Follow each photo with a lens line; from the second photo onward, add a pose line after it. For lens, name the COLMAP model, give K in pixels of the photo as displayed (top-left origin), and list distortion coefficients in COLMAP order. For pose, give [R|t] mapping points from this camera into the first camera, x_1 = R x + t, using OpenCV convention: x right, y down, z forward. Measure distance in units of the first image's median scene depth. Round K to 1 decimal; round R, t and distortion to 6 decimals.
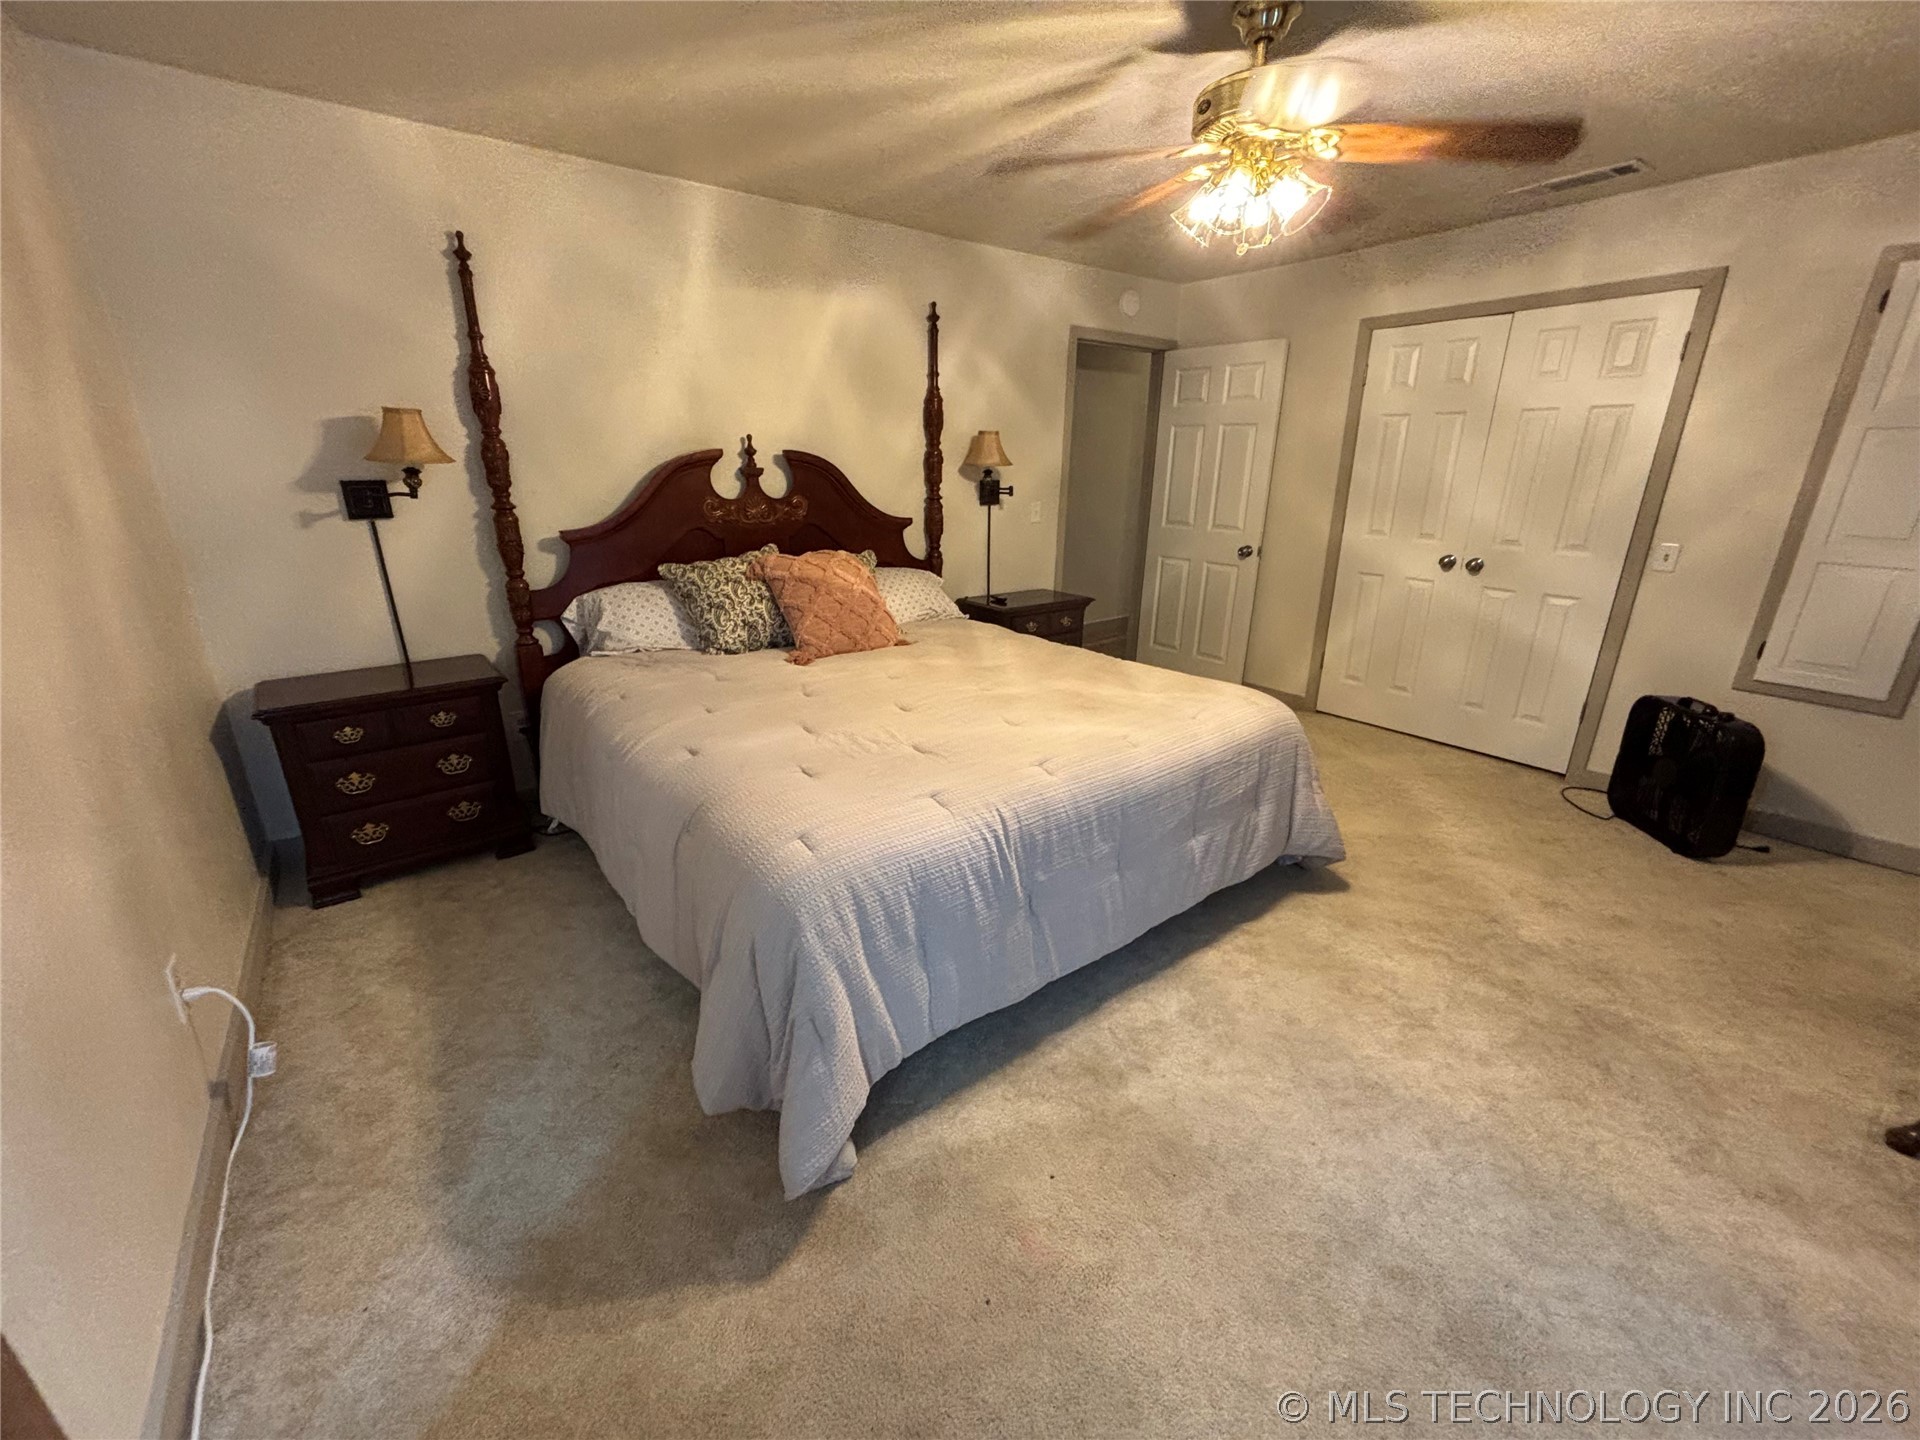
lens RADIAL K [[776.2, 0, 942.5], [0, 776.2, 717.5], [0, 0, 1]] dist [0.008575, -0.000194]
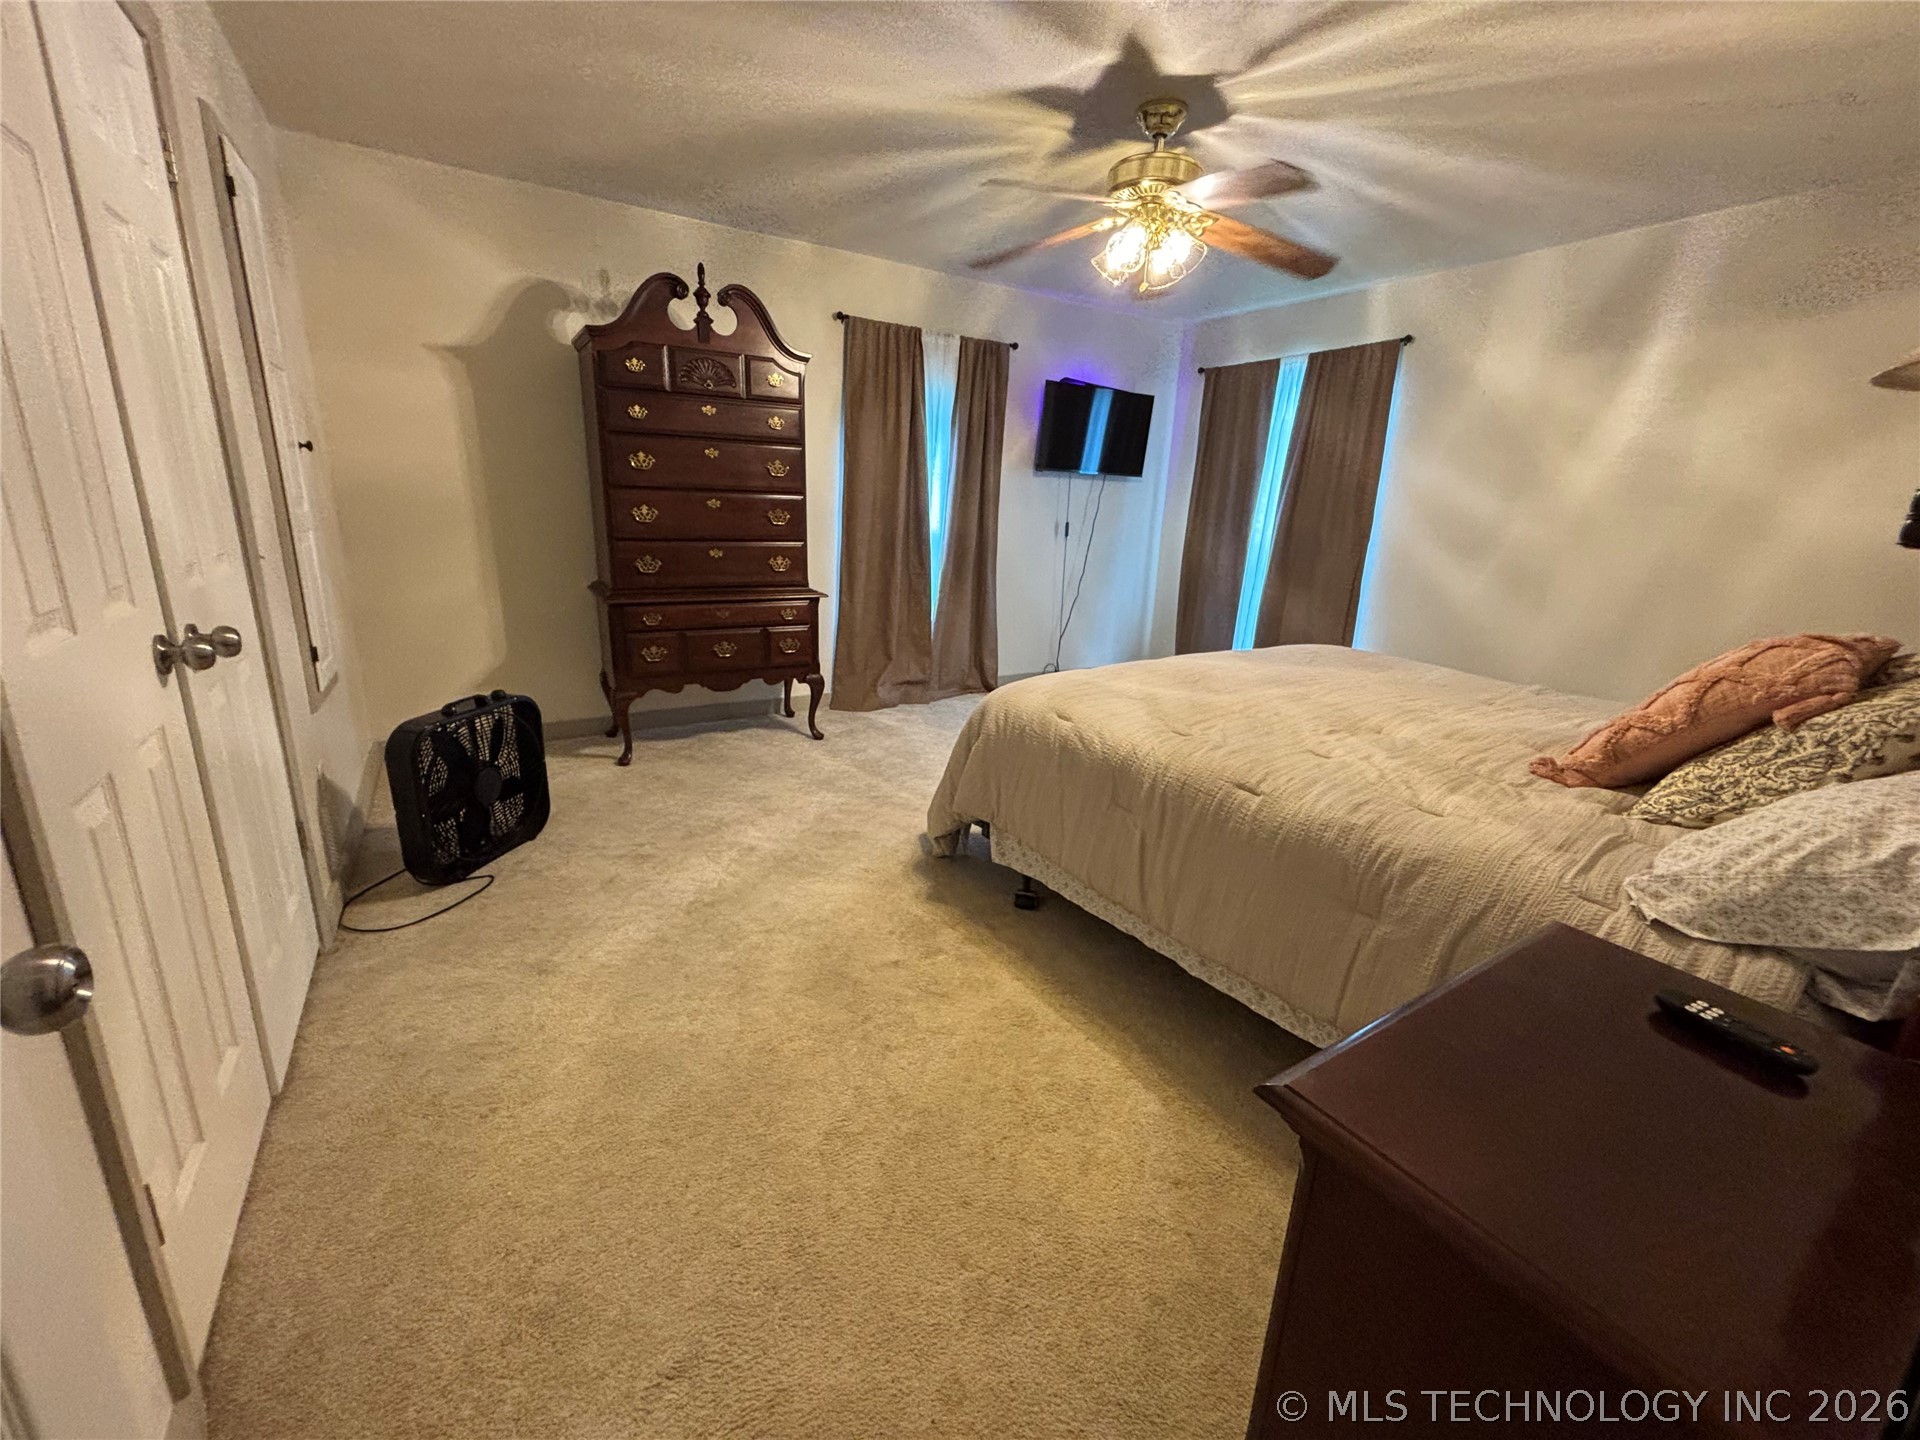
lens RADIAL K [[776.2, 0, 962.8], [0, 776.2, 712.7], [0, 0, 1]] dist [0.008575, -0.000194]
pose [[-0.995223, -0.071562, 0.066407, 0.347503], [-0.020647, 0.819110, 0.573265, -0.460114], [-0.095419, 0.569156, -0.816674, 1.511179]]
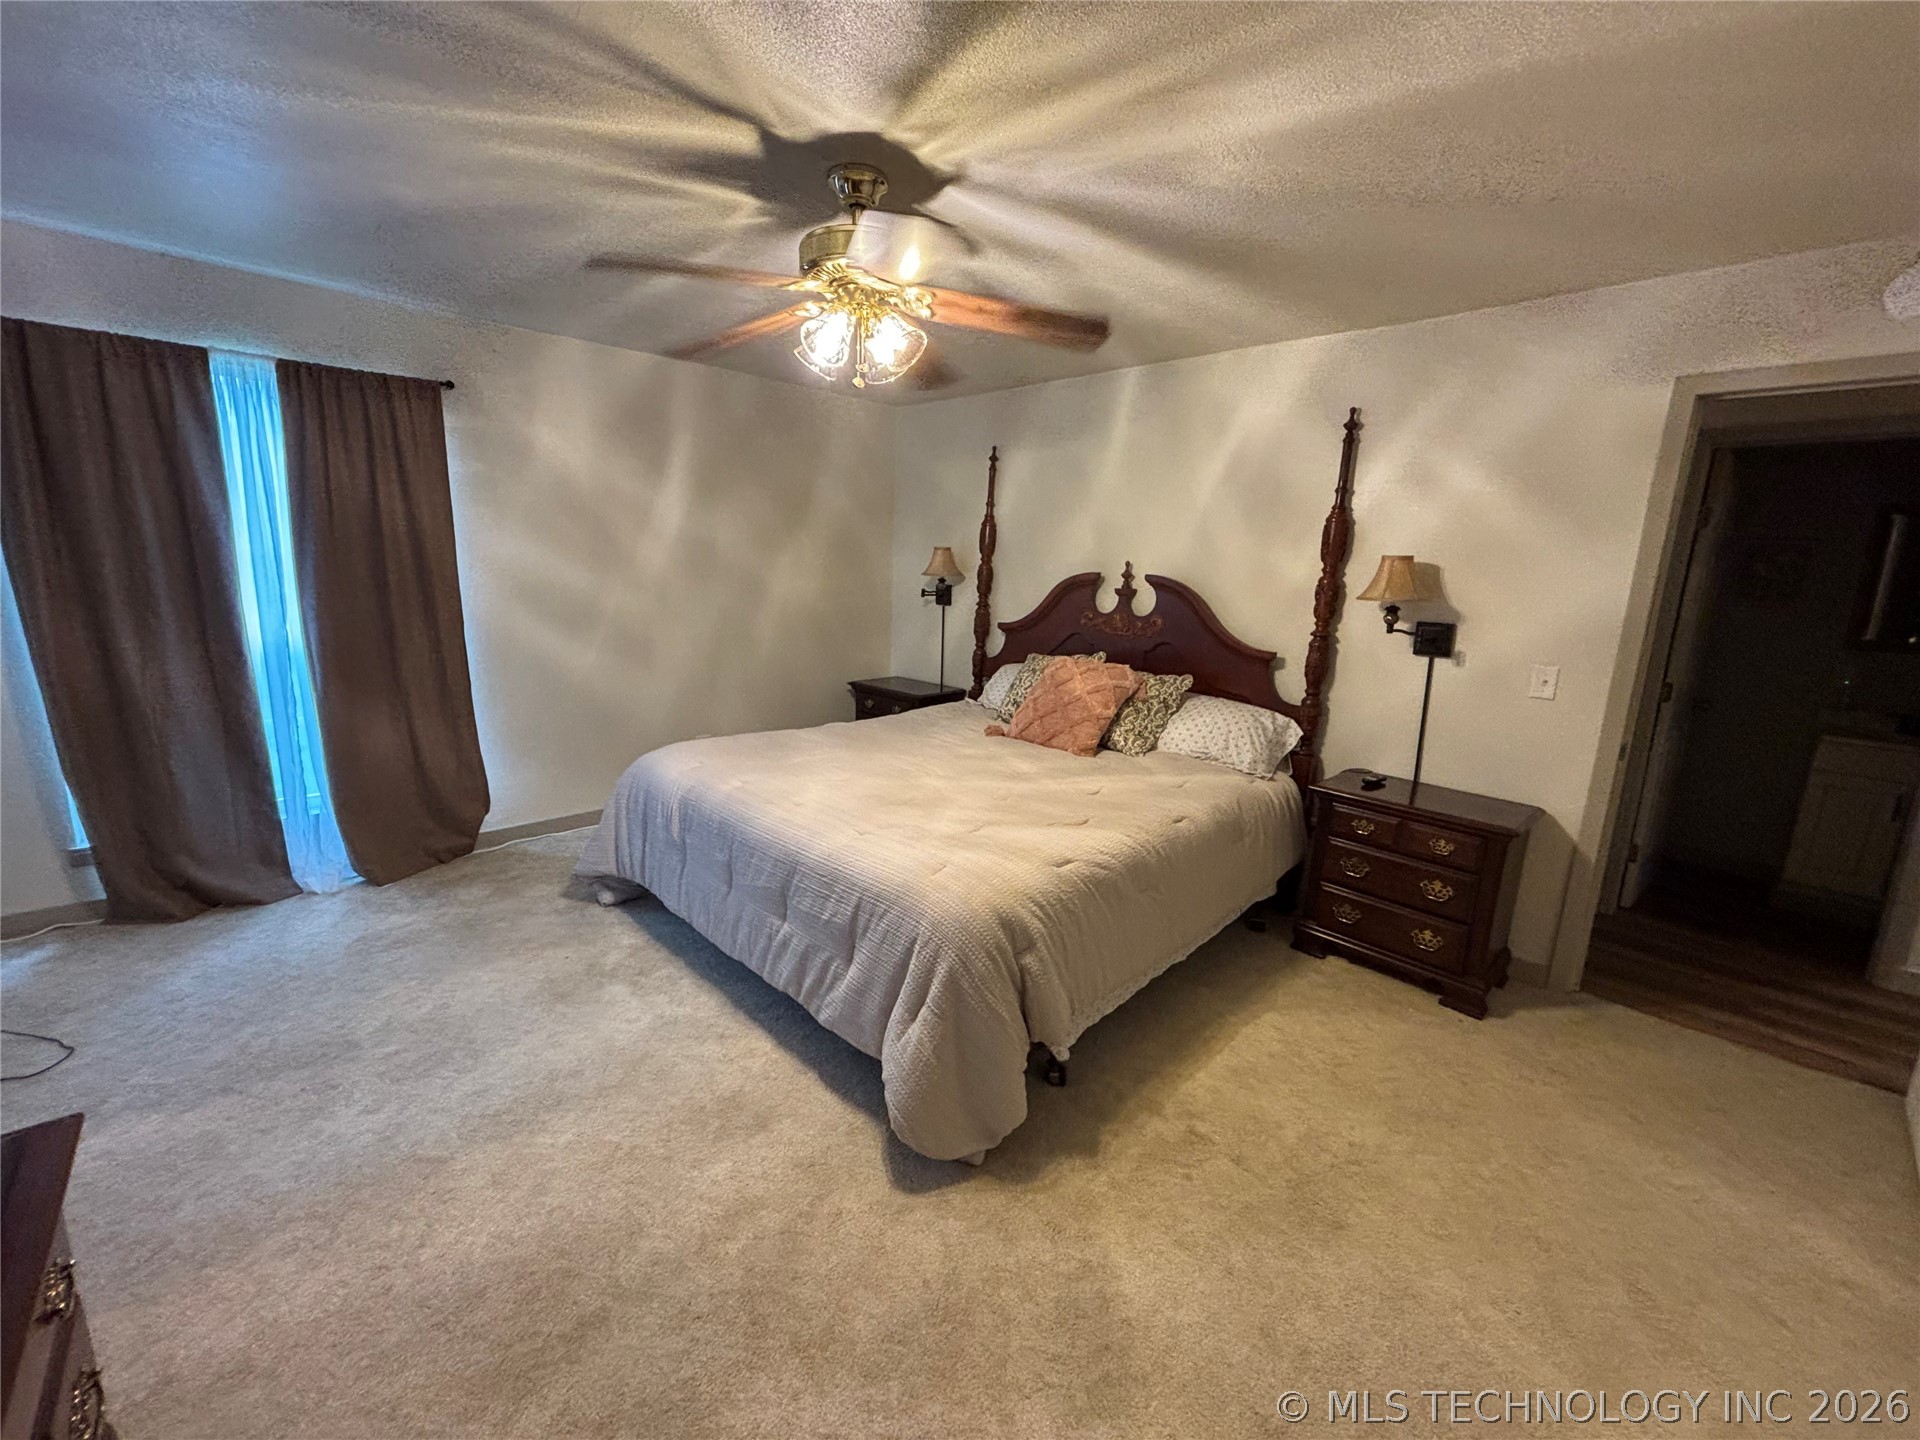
lens RADIAL K [[776.2, 0, 962.9], [0, 776.2, 729.2], [0, 0, 1]] dist [0.008575, -0.000194]
pose [[0.117641, 0.198223, -0.973072, 0.929429], [-0.360090, 0.921702, 0.144225, -0.221318], [0.925471, 0.333426, 0.179808, 0.677090]]
